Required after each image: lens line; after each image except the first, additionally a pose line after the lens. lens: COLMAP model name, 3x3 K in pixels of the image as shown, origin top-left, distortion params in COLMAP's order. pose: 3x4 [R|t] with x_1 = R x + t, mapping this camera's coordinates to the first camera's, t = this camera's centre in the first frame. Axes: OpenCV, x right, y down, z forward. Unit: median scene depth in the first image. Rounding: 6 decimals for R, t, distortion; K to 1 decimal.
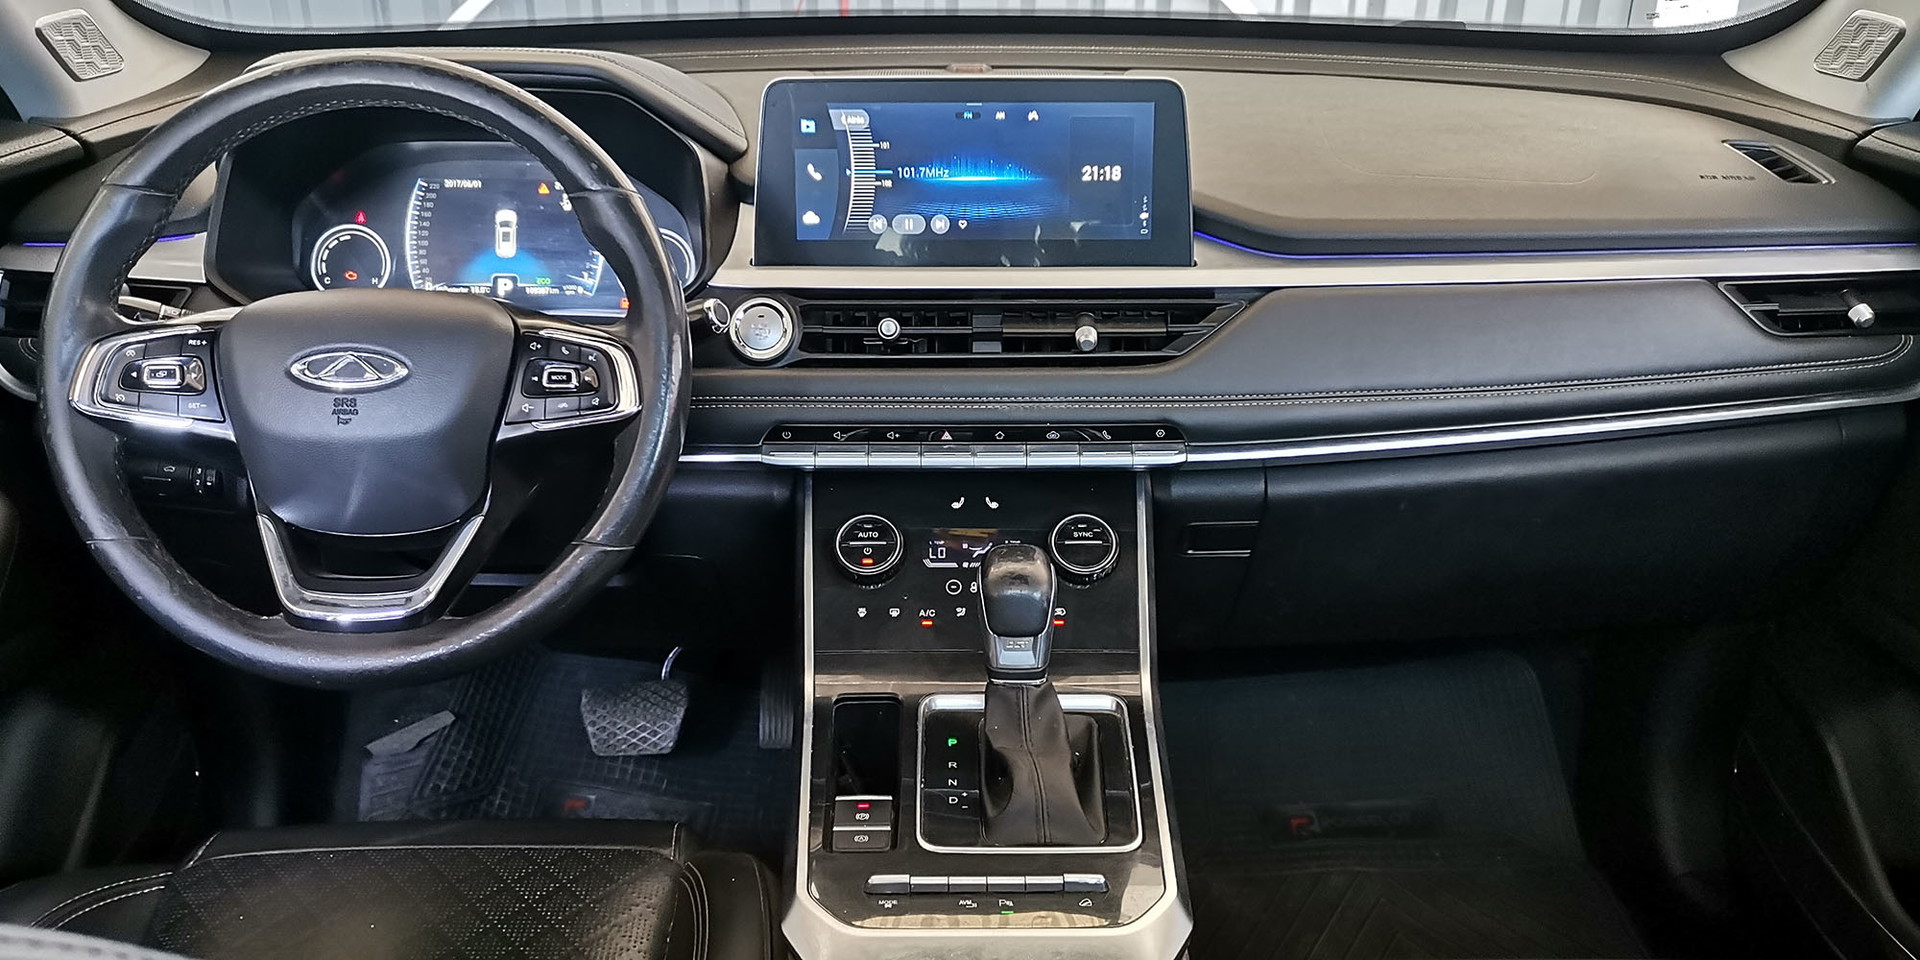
lens RADIAL K [[1560.0, 0, 964.3], [0, 1560.0, 487.9], [0, 0, 1]] dist [0.026520, -0.004516]
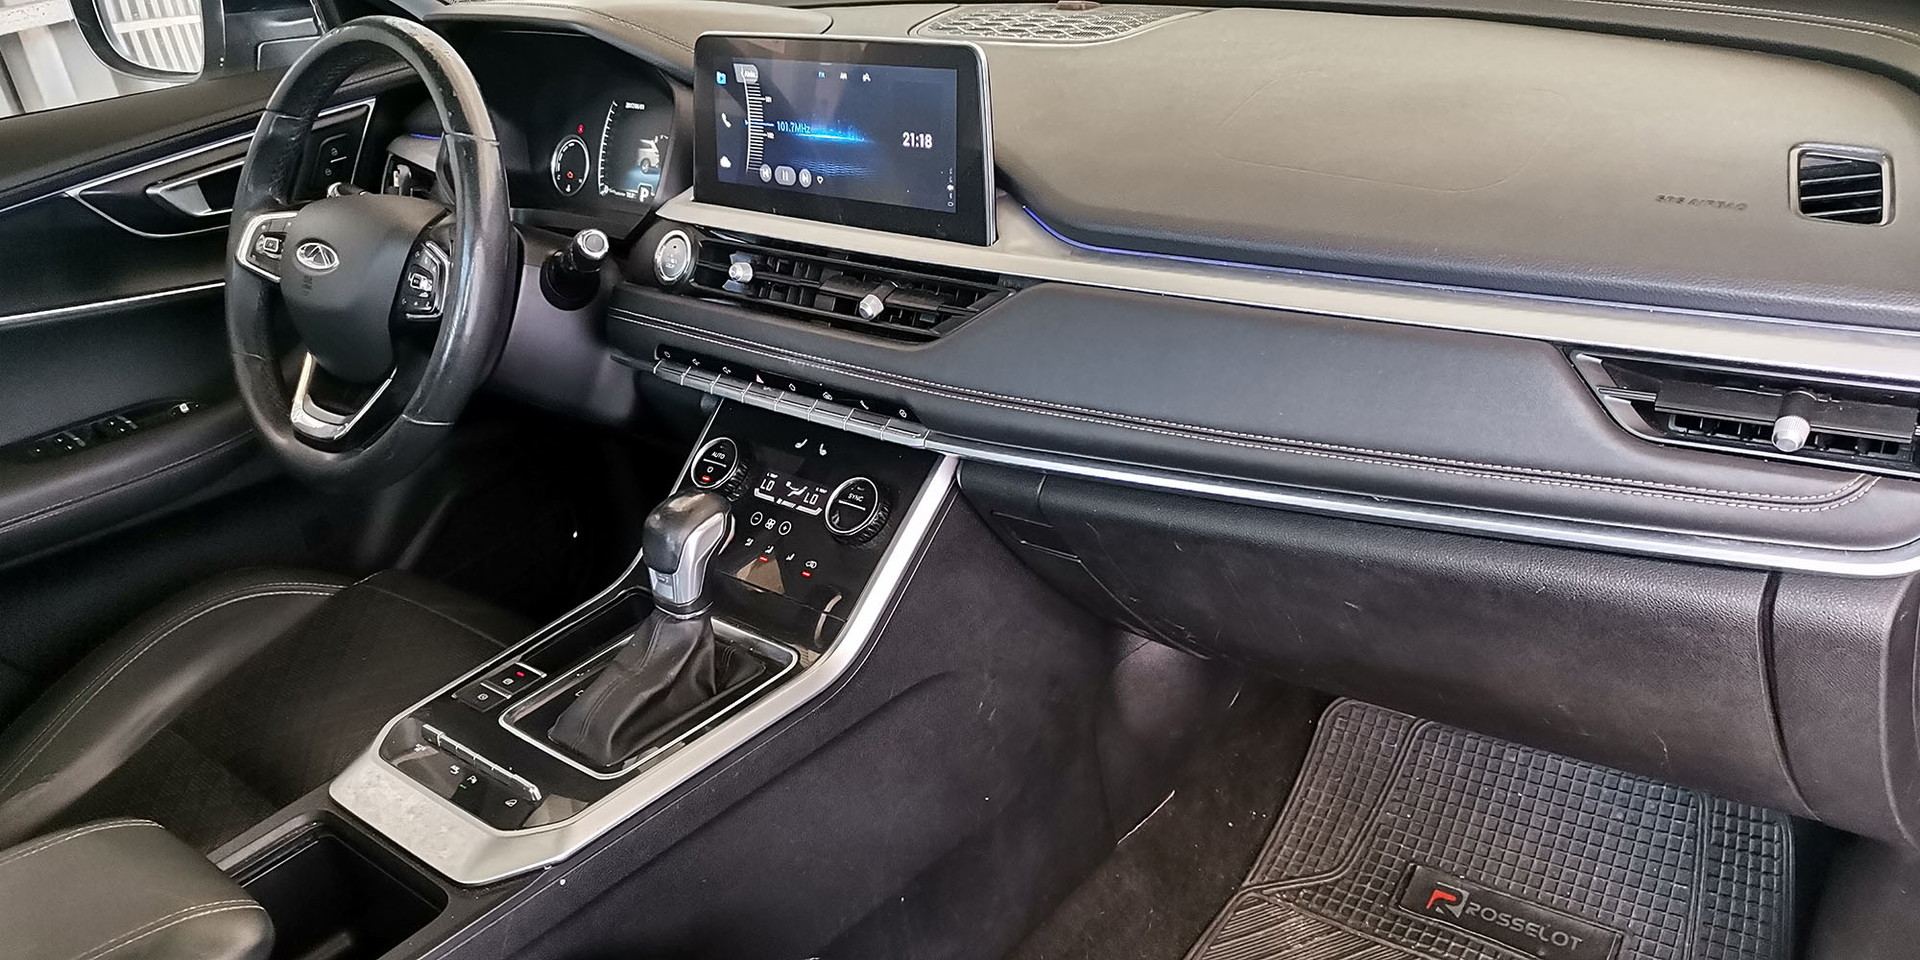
lens RADIAL K [[1560.0, 0, 964.3], [0, 1560.0, 487.9], [0, 0, 1]] dist [0.026520, -0.004516]
pose [[0.740372, 0.212678, -0.637666, 0.776426], [-0.151472, 0.977015, 0.149990, -0.139634], [0.654909, -0.014460, 0.755569, 0.277547]]
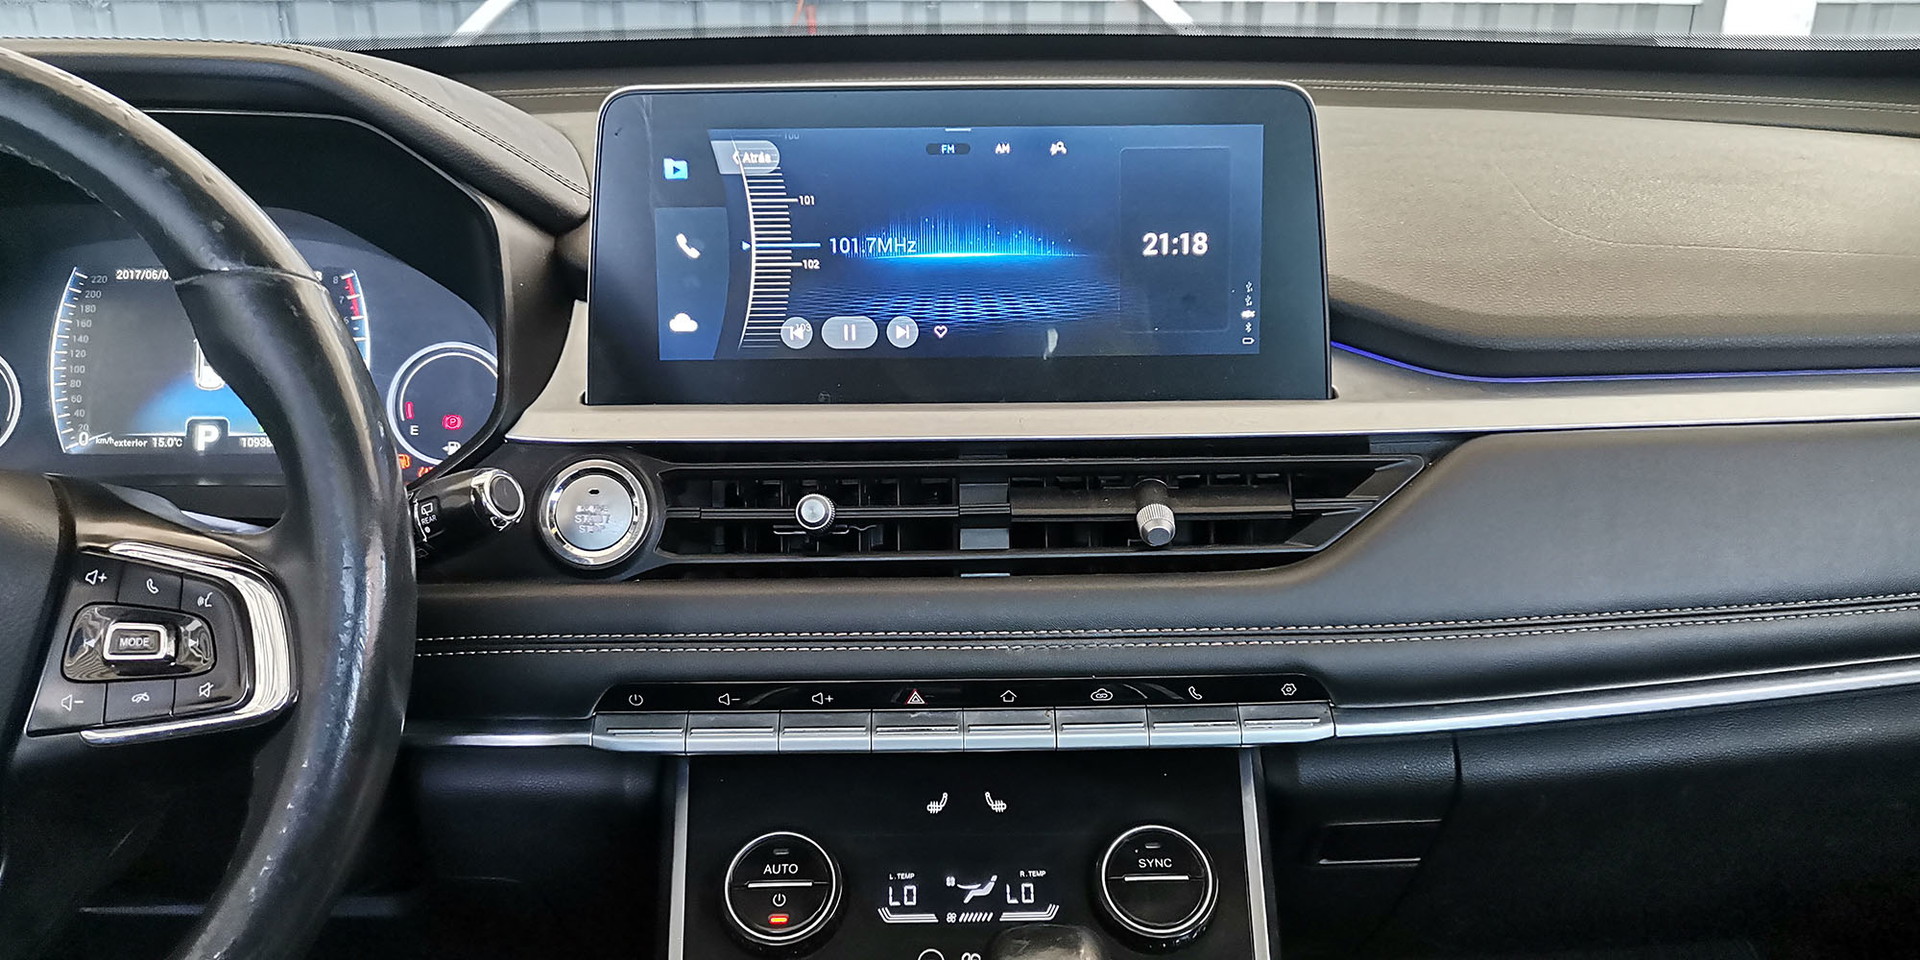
lens RADIAL K [[1560.0, 0, 964.3], [0, 1560.0, 487.9], [0, 0, 1]] dist [0.026520, -0.004516]
pose [[0.999921, -0.009985, 0.007693, 0.002713], [0.010475, 0.997724, -0.066611, -0.070658], [-0.007010, 0.066687, 0.997749, 0.416229]]
